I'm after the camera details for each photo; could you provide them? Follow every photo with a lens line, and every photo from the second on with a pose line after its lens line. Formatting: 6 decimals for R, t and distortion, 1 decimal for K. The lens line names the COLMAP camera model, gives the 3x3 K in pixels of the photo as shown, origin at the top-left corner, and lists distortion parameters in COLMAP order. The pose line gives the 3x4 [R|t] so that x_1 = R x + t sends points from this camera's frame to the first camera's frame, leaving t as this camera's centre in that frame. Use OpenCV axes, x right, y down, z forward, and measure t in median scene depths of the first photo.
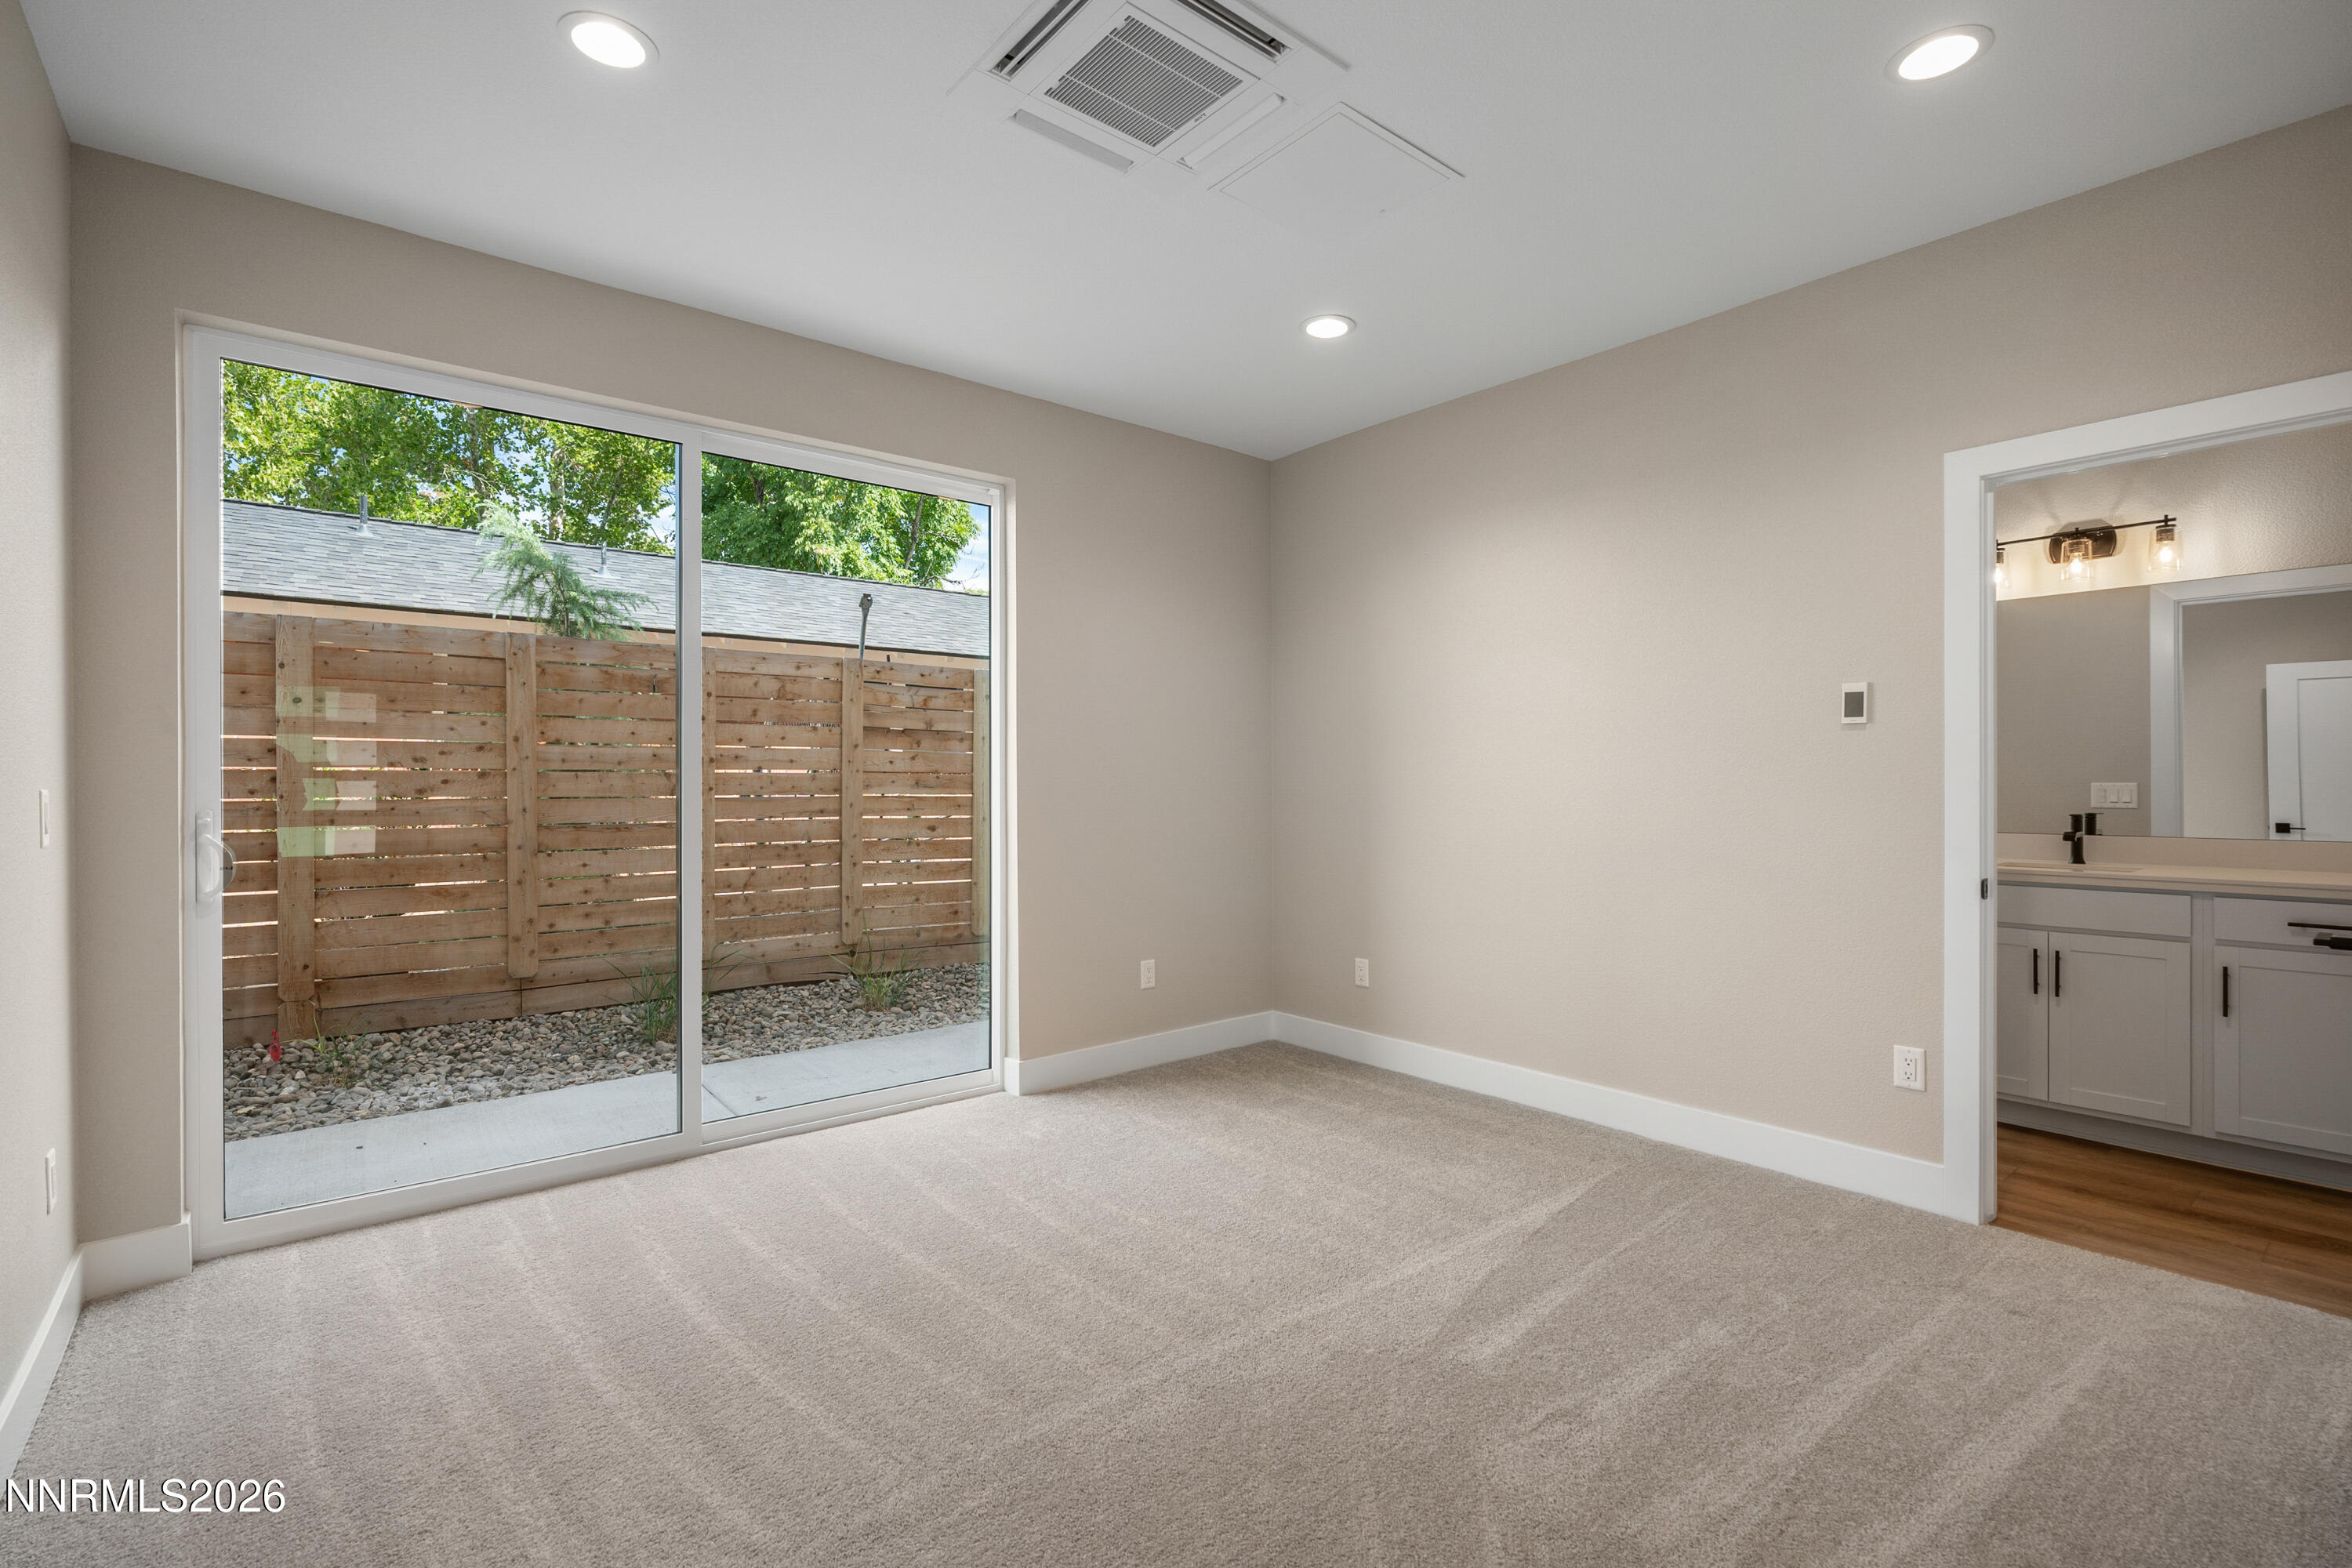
lens RADIAL K [[1054.4, 0, 1154.0], [0, 1054.4, 780.4], [0, 0, 1]] dist [-0.014120, 0.000448]
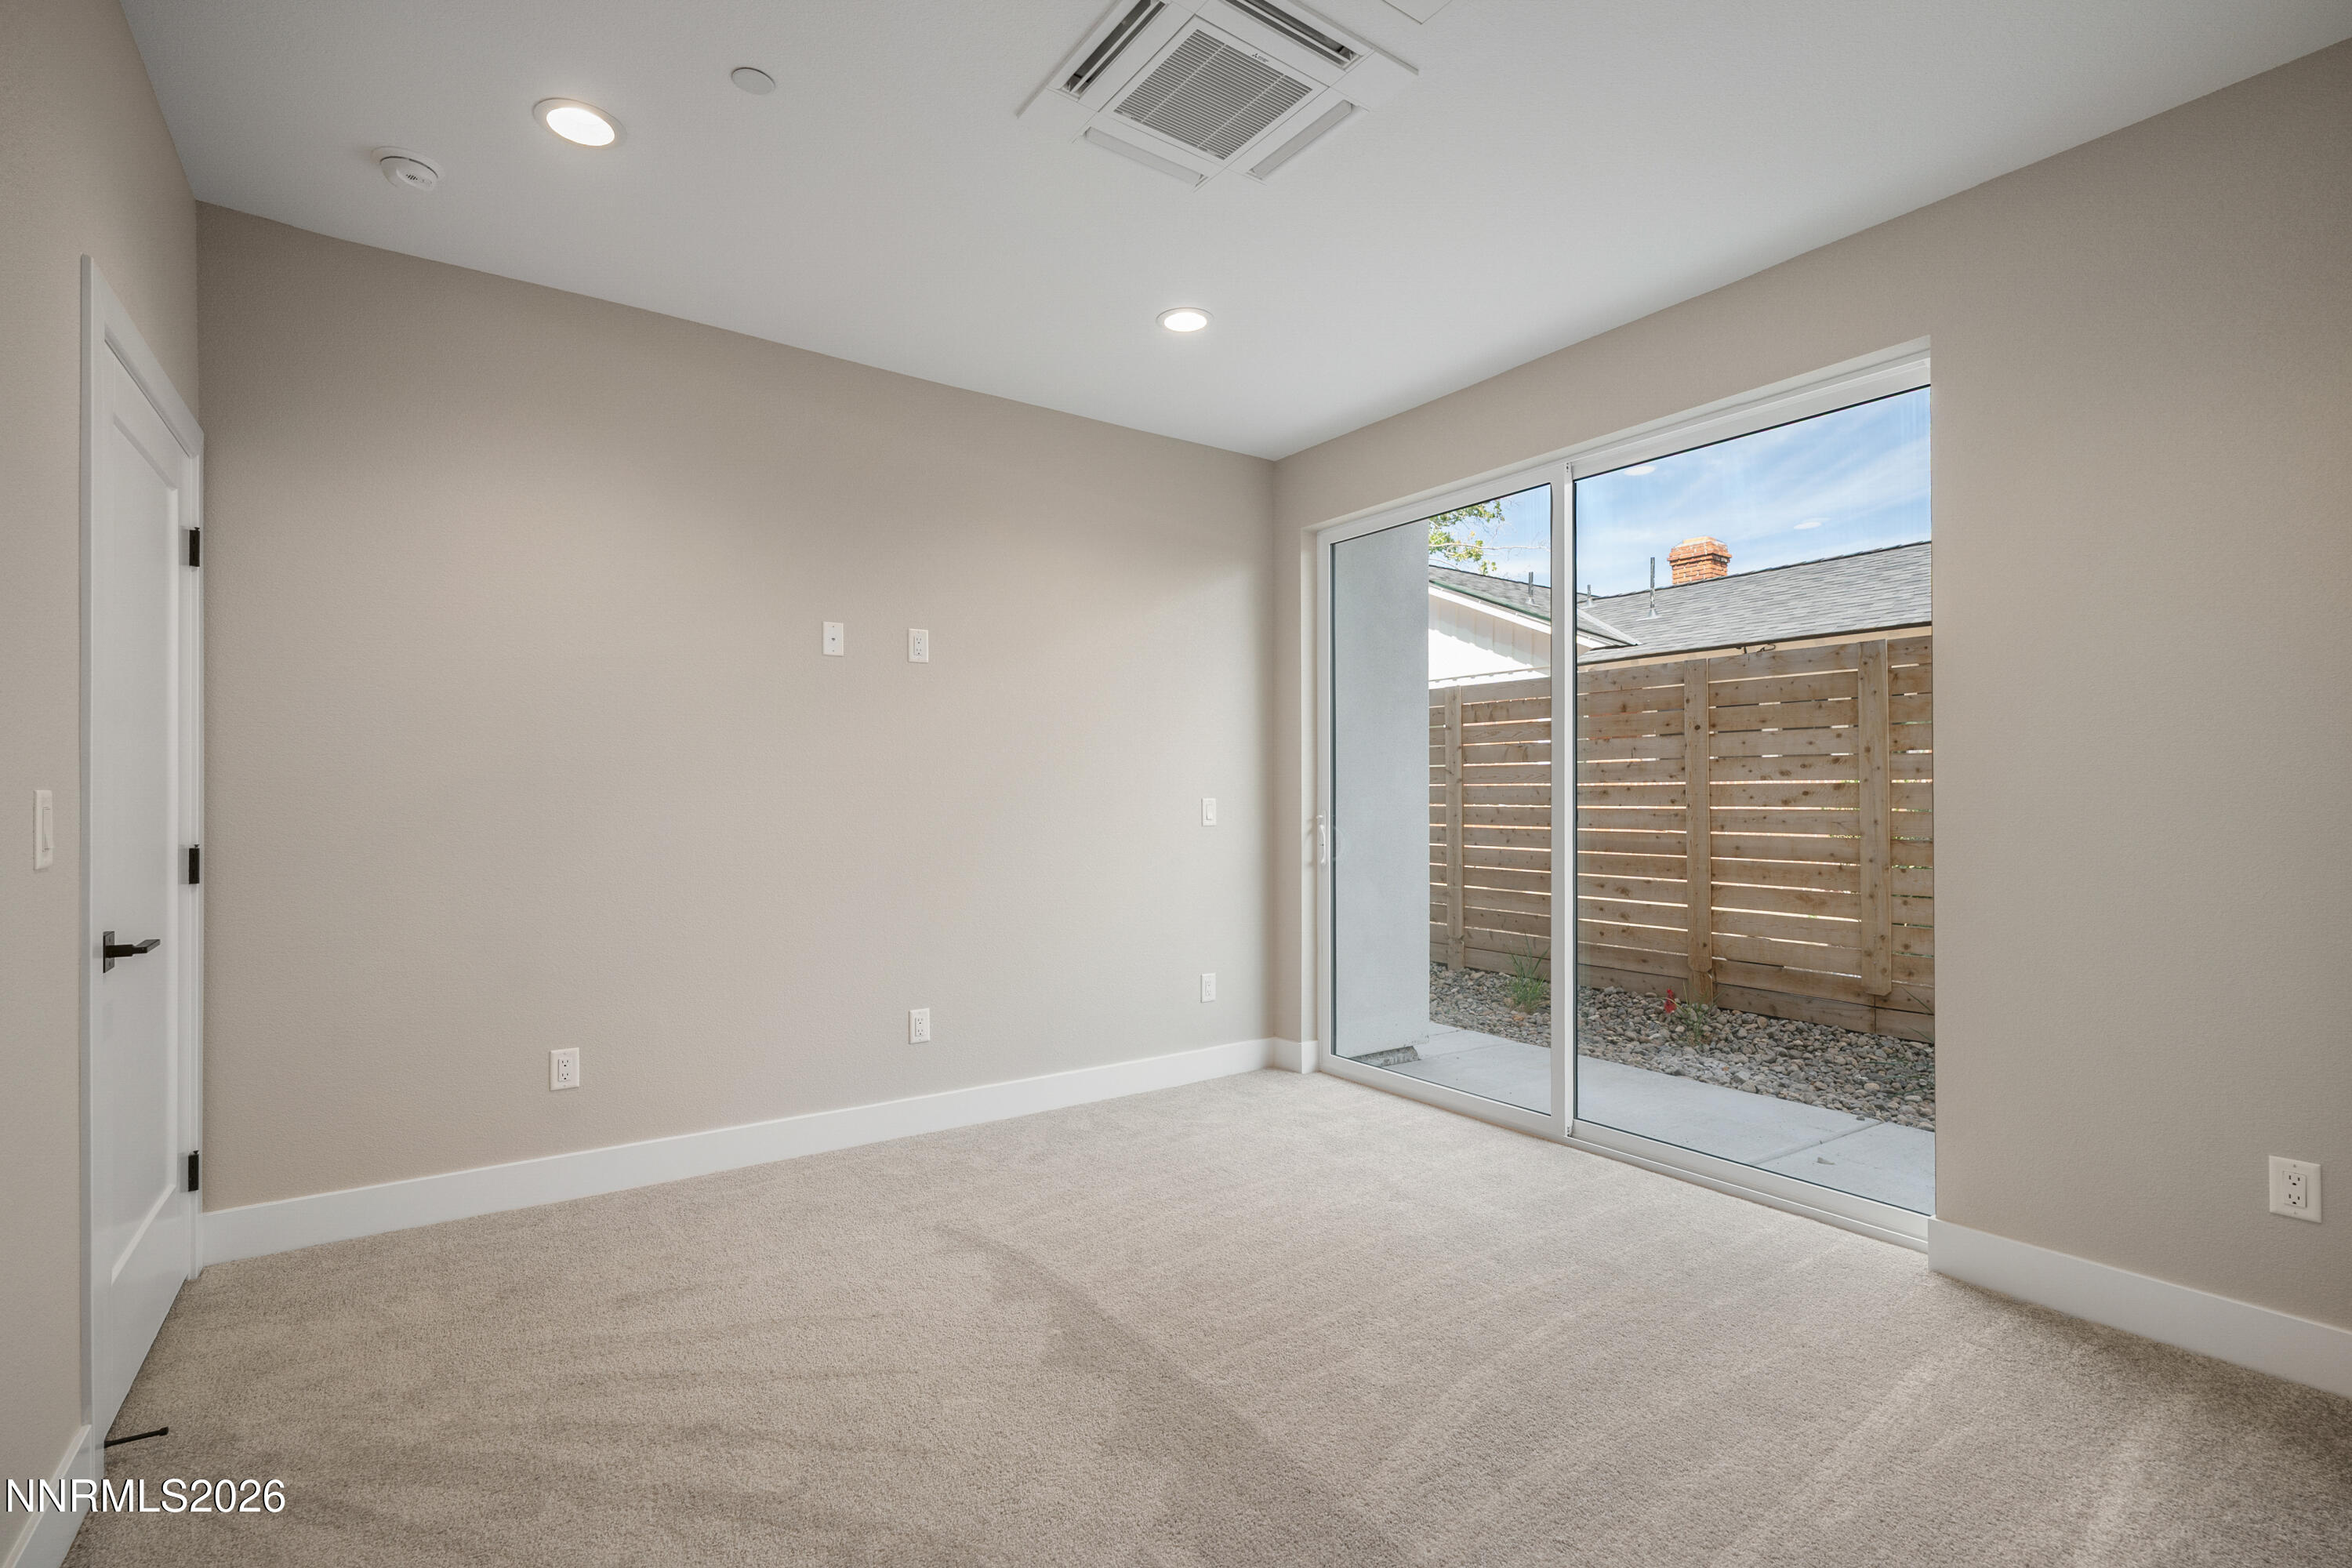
lens RADIAL K [[1054.4, 0, 1154.0], [0, 1054.4, 780.4], [0, 0, 1]] dist [-0.014120, 0.000448]
pose [[-0.076471, -0.009860, -0.997023, 0.472969], [0.008378, 0.999909, -0.010531, -0.006656], [0.997037, -0.009158, -0.076382, 0.462017]]
